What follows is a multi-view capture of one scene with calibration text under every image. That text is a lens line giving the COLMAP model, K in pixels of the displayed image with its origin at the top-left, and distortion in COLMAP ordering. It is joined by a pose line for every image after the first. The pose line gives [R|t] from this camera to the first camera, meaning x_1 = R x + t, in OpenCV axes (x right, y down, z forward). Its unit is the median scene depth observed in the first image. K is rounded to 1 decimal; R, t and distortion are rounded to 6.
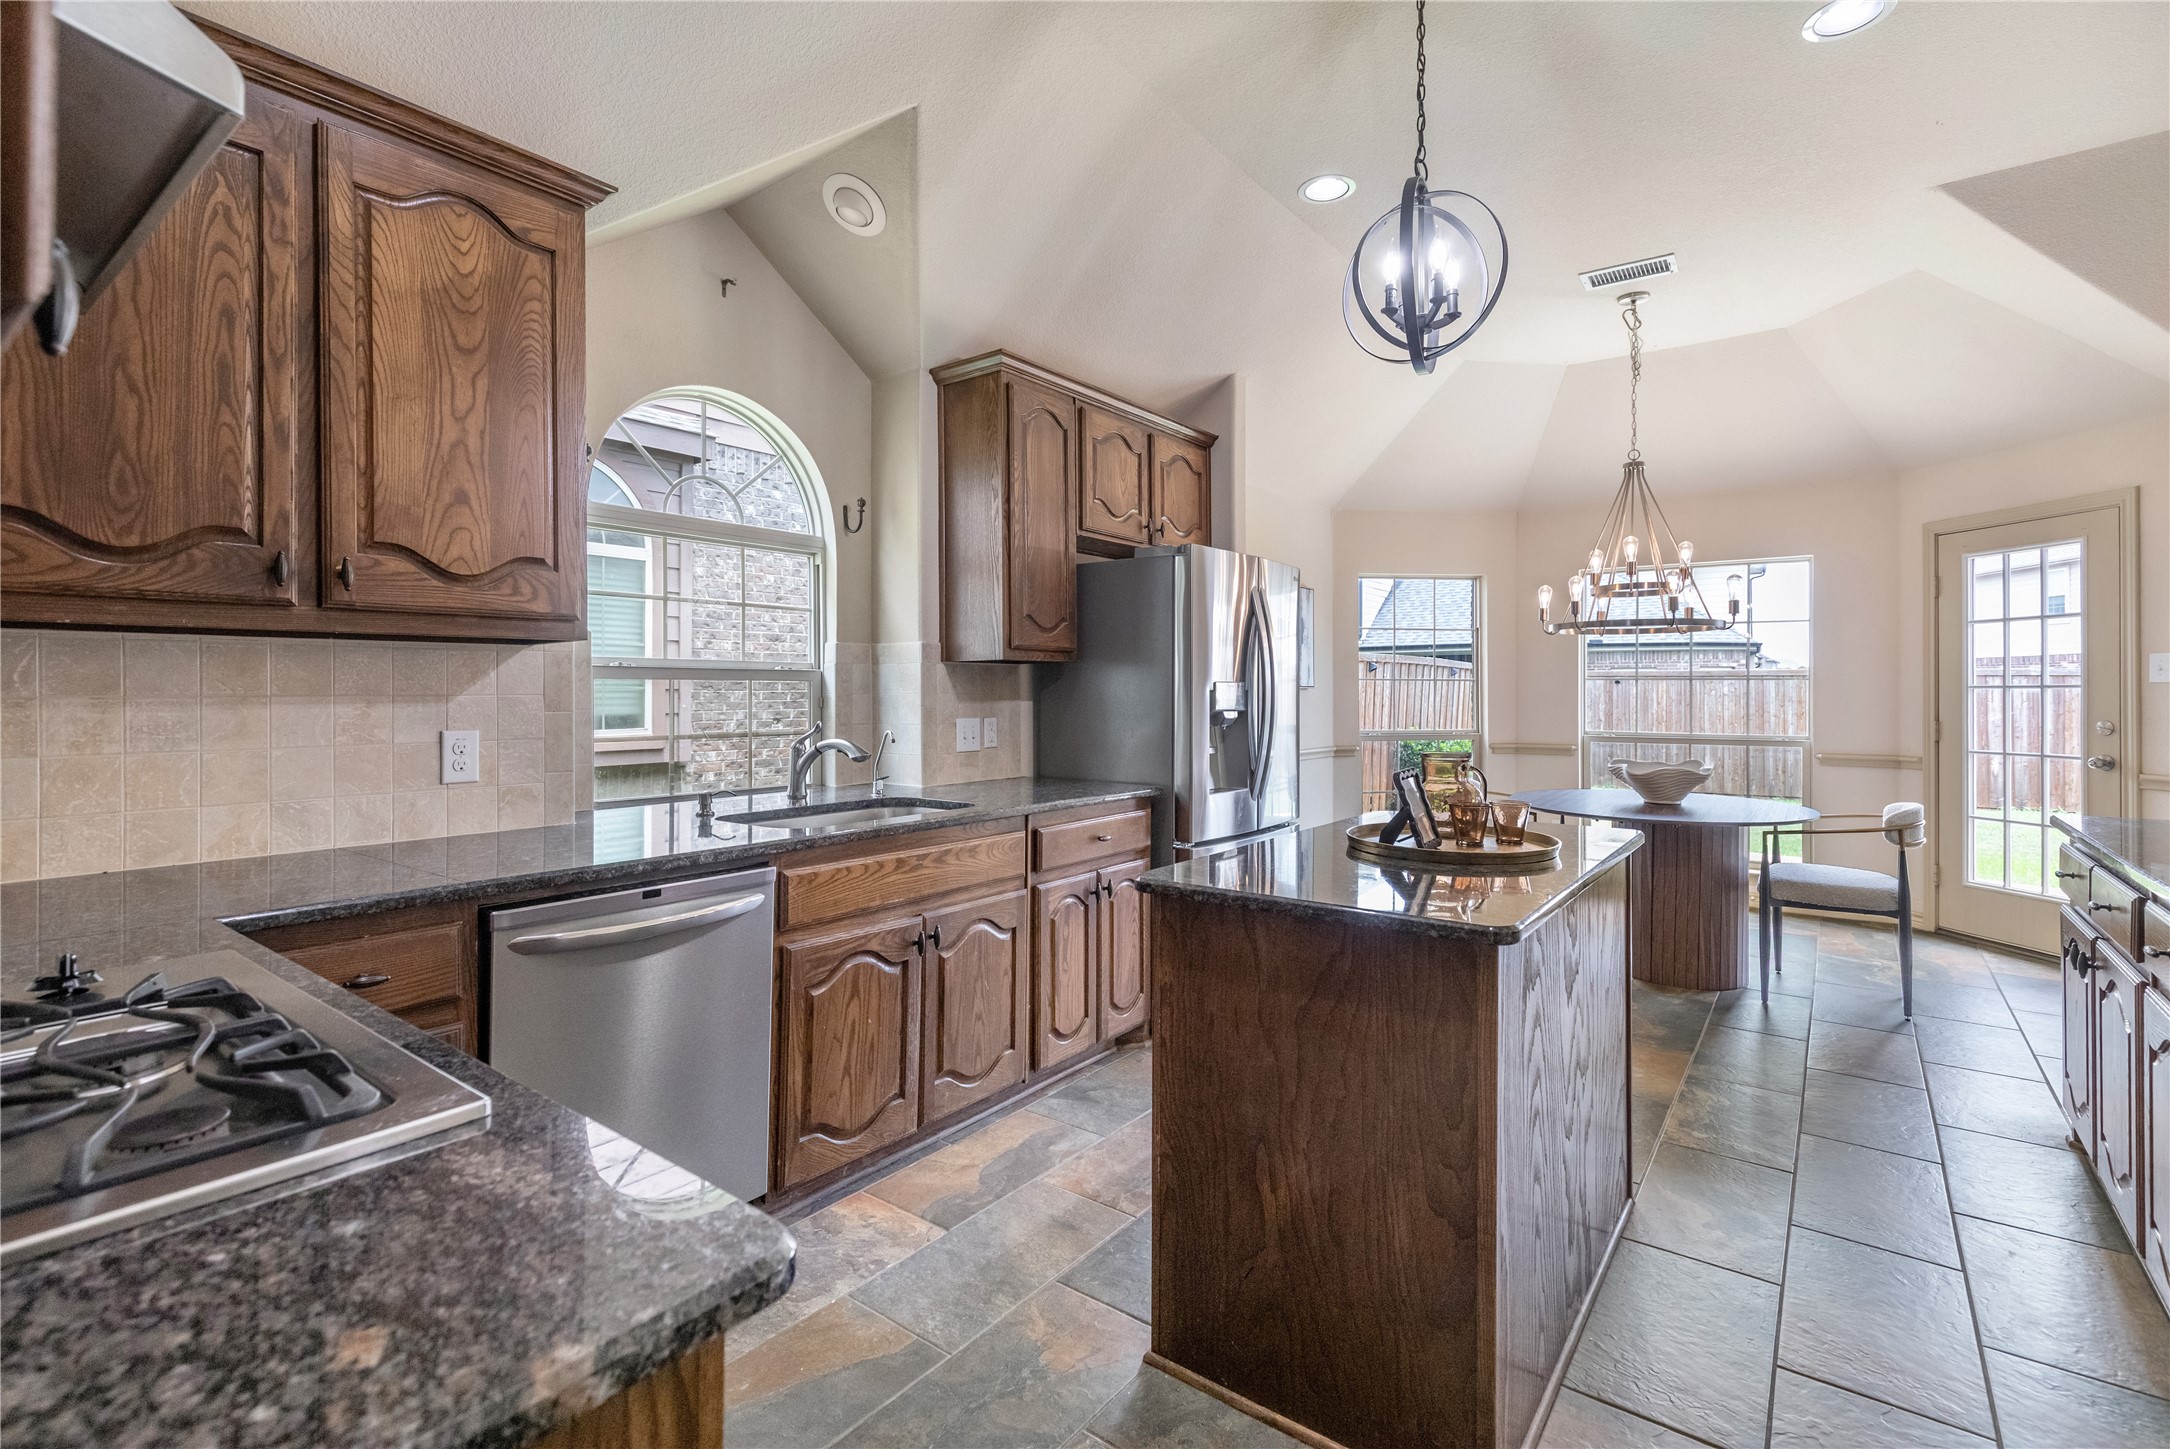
lens RADIAL K [[990.7, 0, 1078.4], [0, 990.7, 690.9], [0, 0, 1]] dist [0.006401, -0.001068]
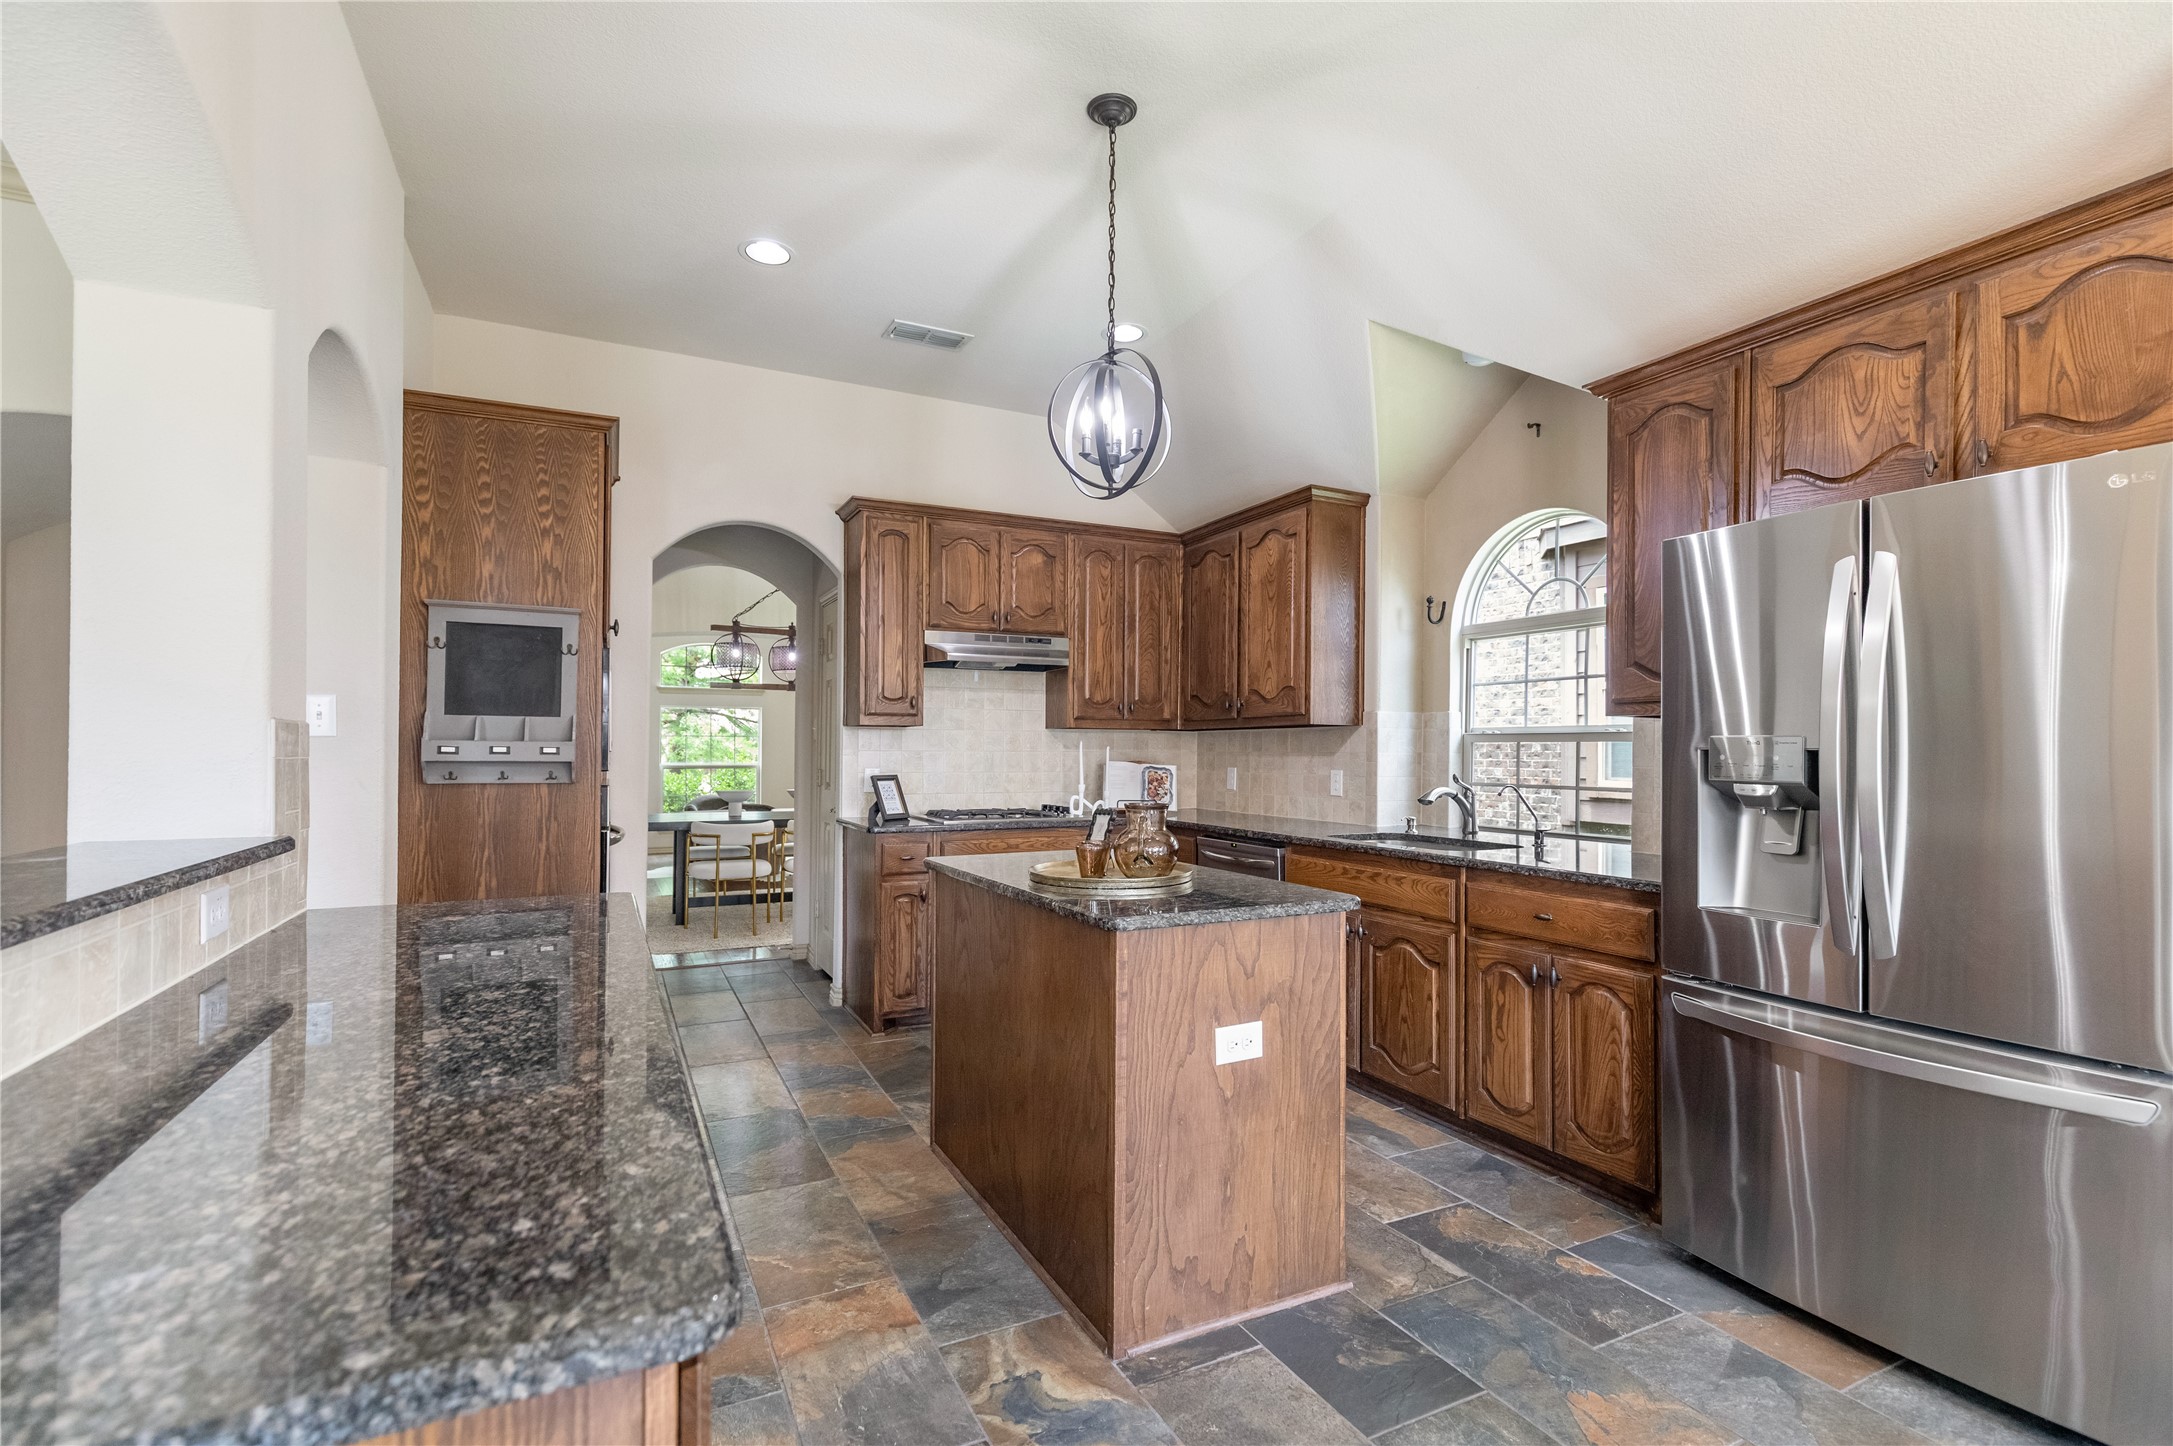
lens RADIAL K [[992.0, 0, 1085.5], [0, 992.0, 735.8], [0, 0, 1]] dist [0.006401, -0.001068]
pose [[-0.430236, -0.013650, -0.902613, 1.448864], [-0.007089, 0.999906, -0.011743, -0.002541], [0.902689, 0.001346, -0.430292, 1.449680]]
